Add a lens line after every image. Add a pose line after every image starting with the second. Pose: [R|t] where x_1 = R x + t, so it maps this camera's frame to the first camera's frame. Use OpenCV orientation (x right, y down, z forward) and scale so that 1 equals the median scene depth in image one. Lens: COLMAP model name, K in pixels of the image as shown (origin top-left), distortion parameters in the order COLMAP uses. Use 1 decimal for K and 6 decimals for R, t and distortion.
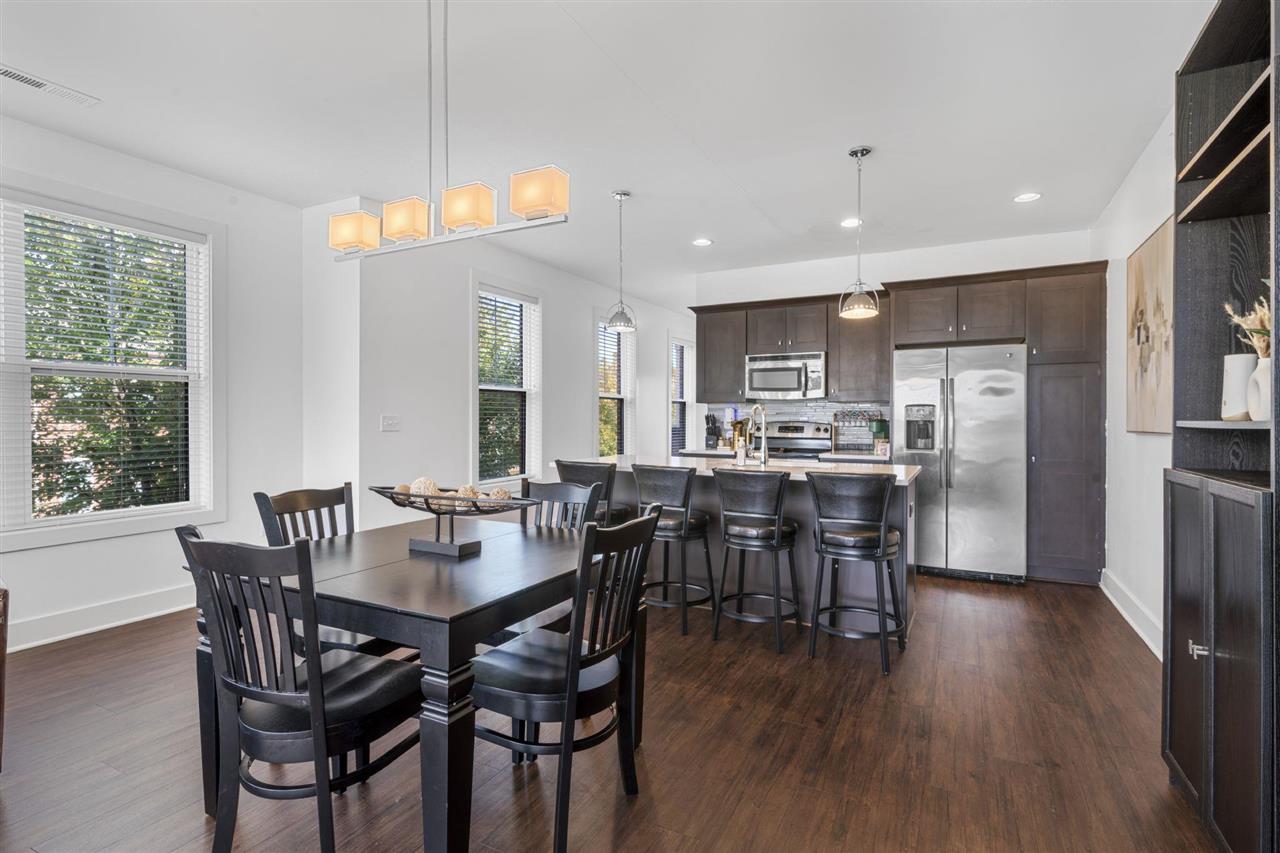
lens RADIAL K [[620.5, 0, 636.9], [0, 620.5, 419.0], [0, 0, 1]] dist [0.000897, -0.000927]
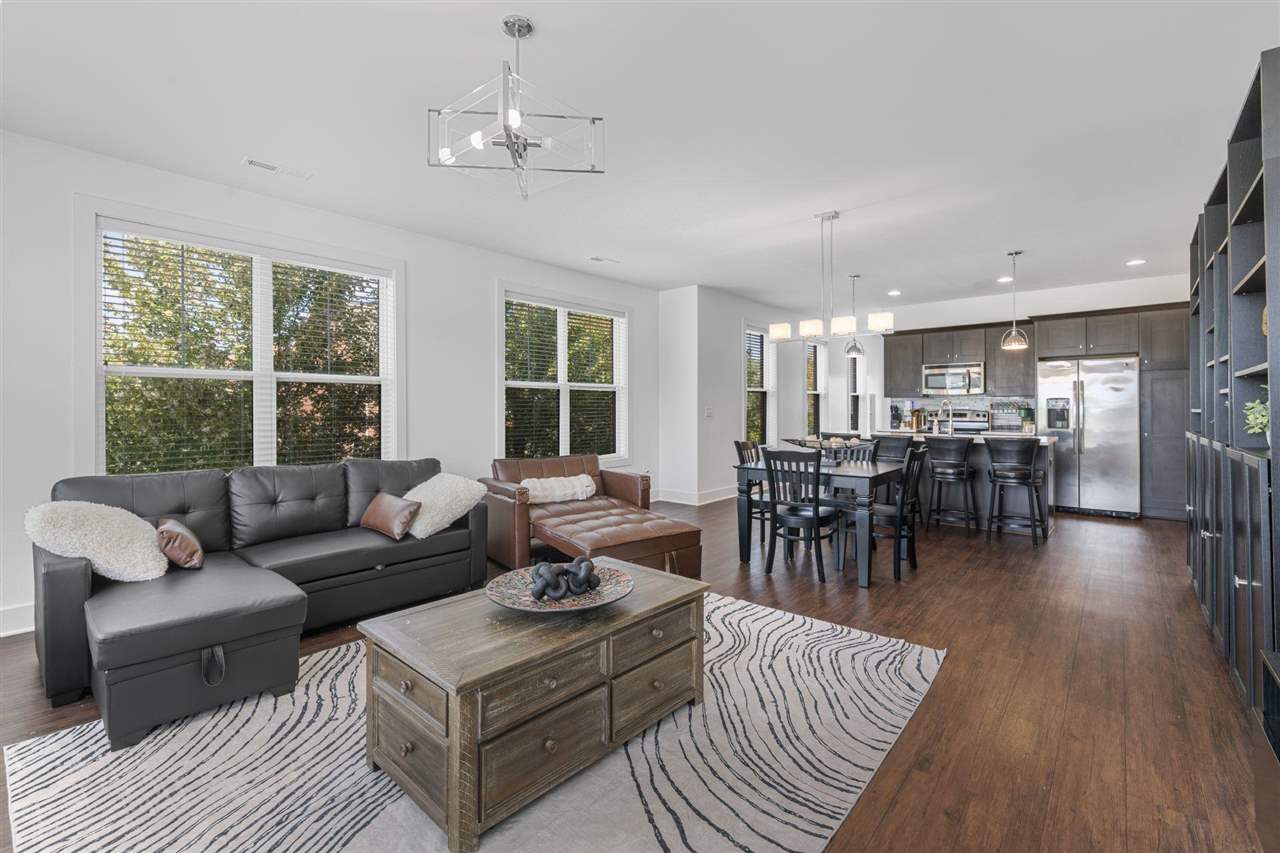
lens RADIAL K [[565.9, 0, 631.2], [0, 565.9, 403.9], [0, 0, 1]] dist [0.000829, -0.000242]
pose [[0.974035, -0.006283, -0.226309, -0.233957], [0.004491, 0.999954, -0.008432, -0.002720], [0.226352, 0.007197, 0.974019, -0.555003]]
